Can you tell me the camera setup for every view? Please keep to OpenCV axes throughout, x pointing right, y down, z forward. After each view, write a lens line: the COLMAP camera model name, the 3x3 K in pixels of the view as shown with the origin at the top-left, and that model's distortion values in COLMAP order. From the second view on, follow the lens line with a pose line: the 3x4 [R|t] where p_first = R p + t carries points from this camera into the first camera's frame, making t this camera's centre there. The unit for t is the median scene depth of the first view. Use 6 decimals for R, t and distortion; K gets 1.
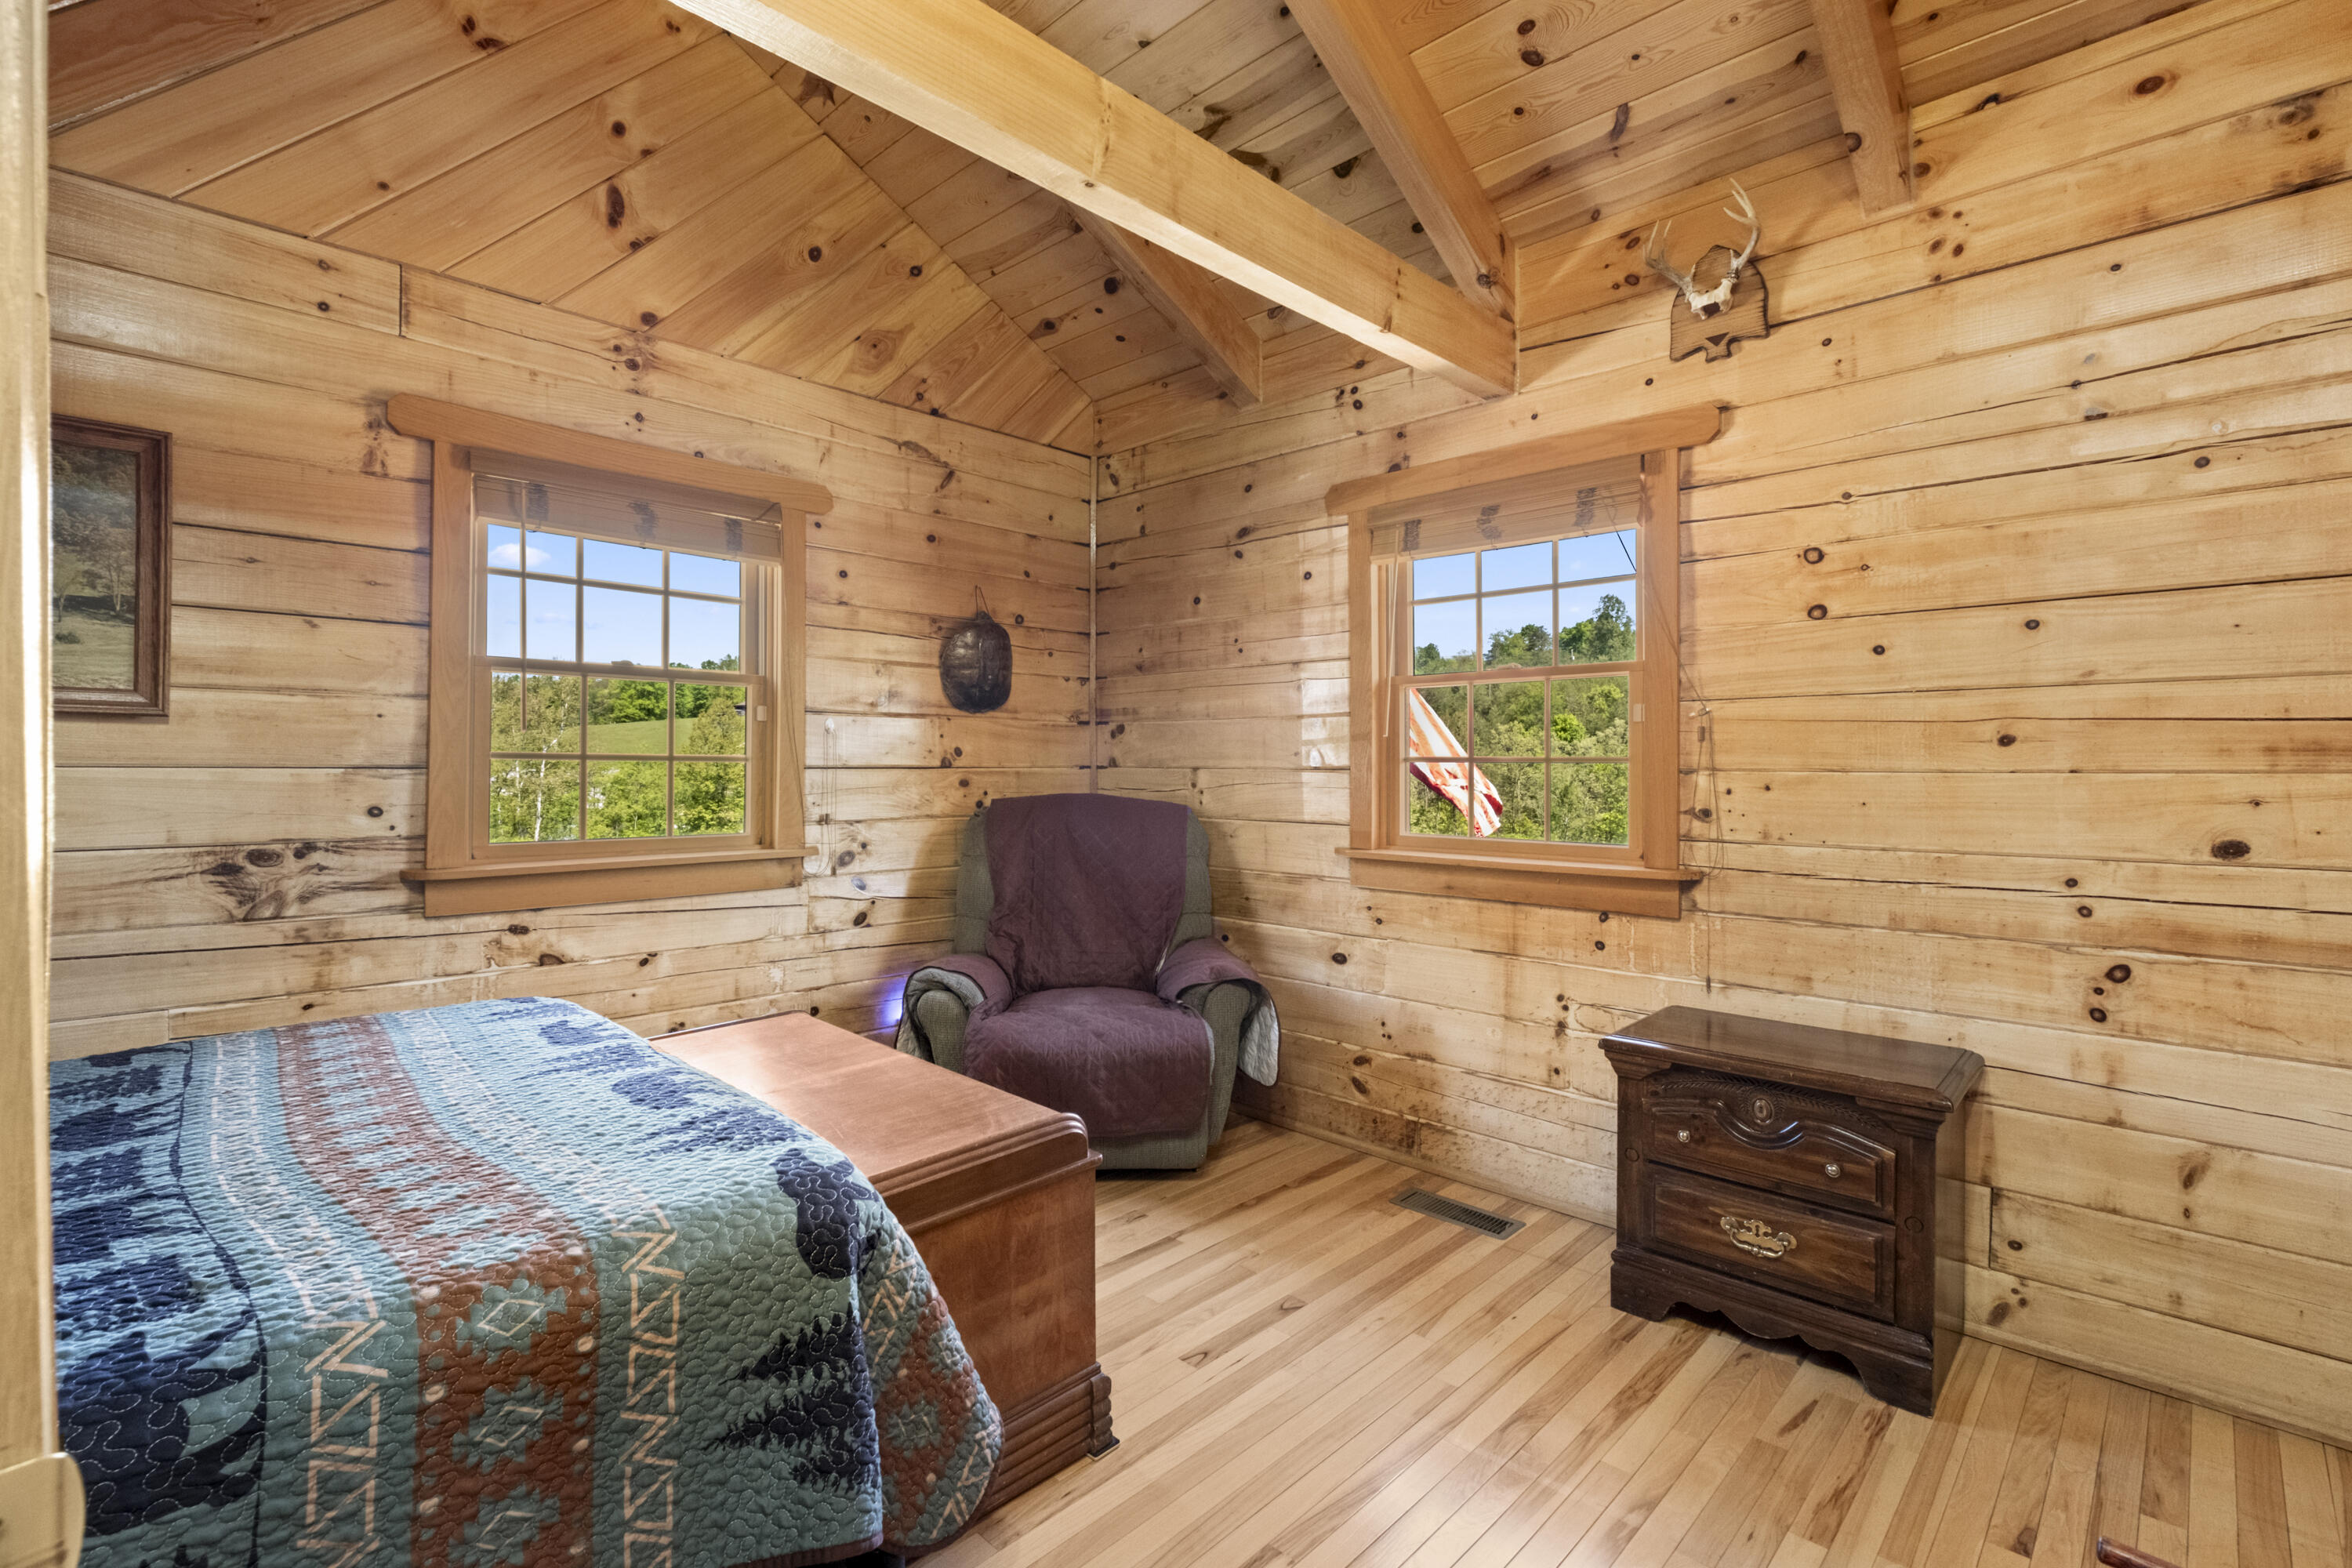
lens RADIAL K [[1078.1, 0, 1176.0], [0, 1078.1, 784.0], [0, 0, 1]] dist [-0.002373, -0.001370]
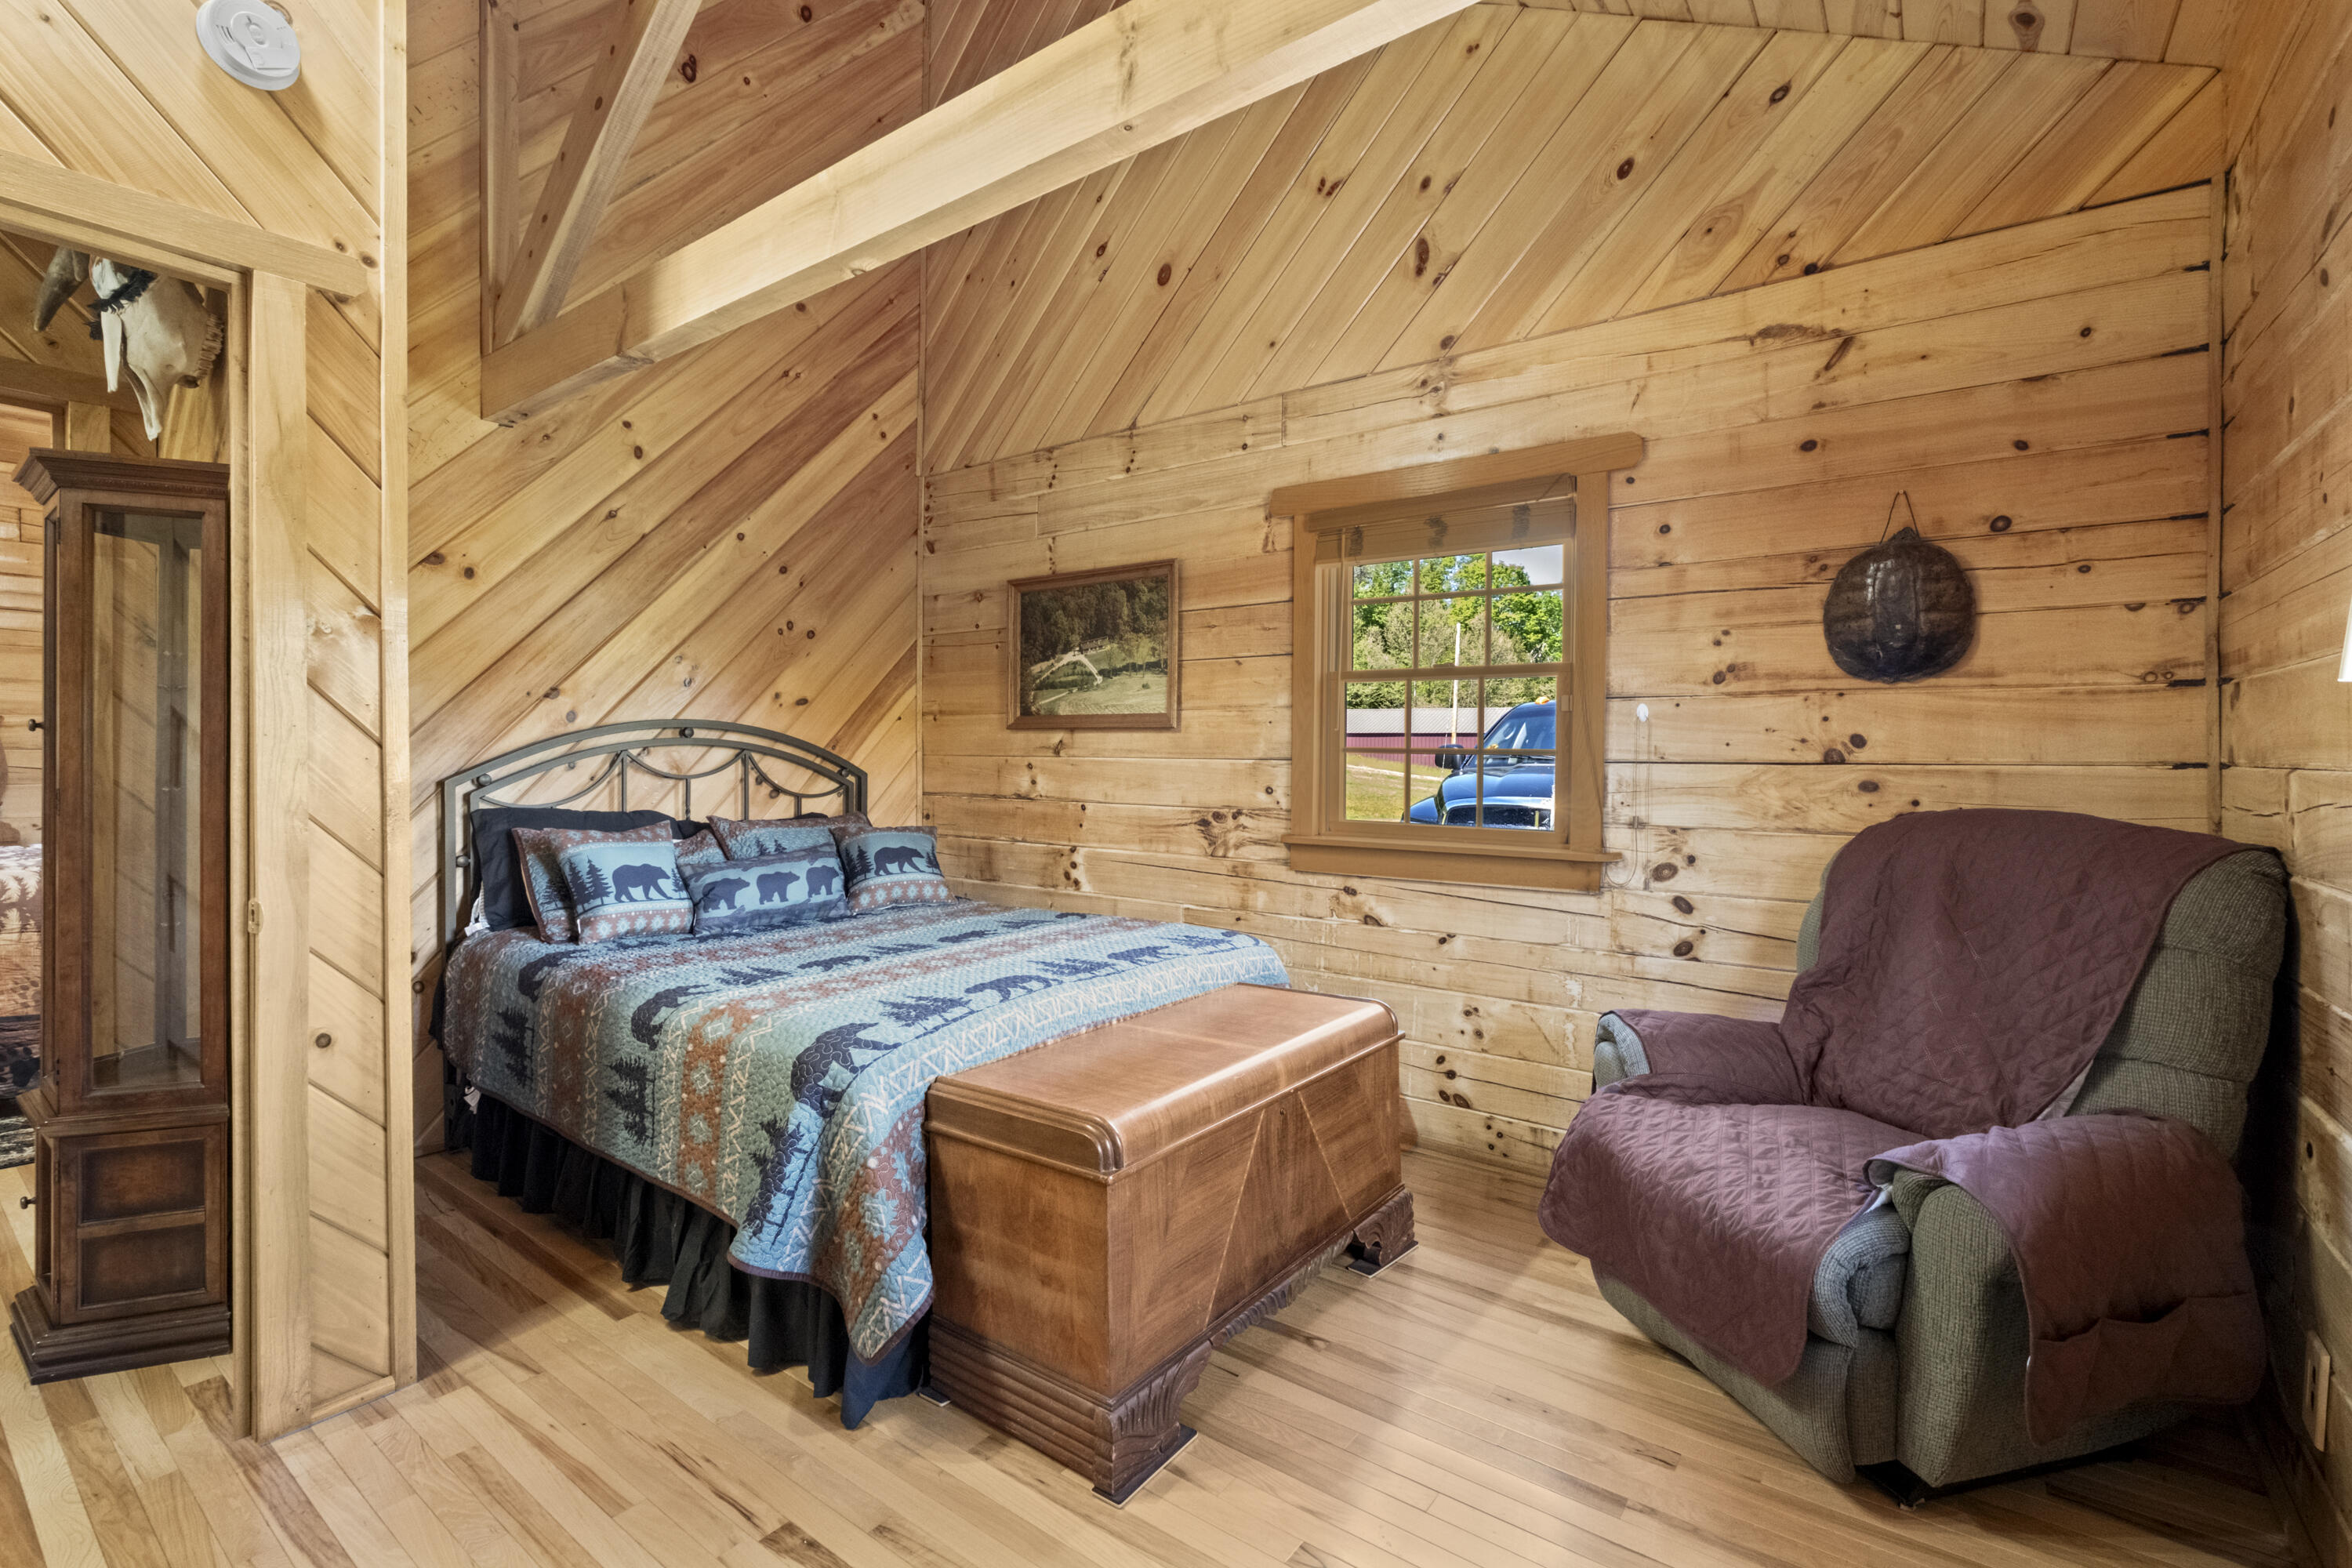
lens RADIAL K [[1078.1, 0, 1176.0], [0, 1078.1, 784.0], [0, 0, 1]] dist [-0.002373, -0.001370]
pose [[0.101250, 0.022926, -0.994597, 0.496191], [-0.023576, 0.999509, 0.020639, -0.006973], [0.994582, 0.021358, 0.101741, 0.559163]]
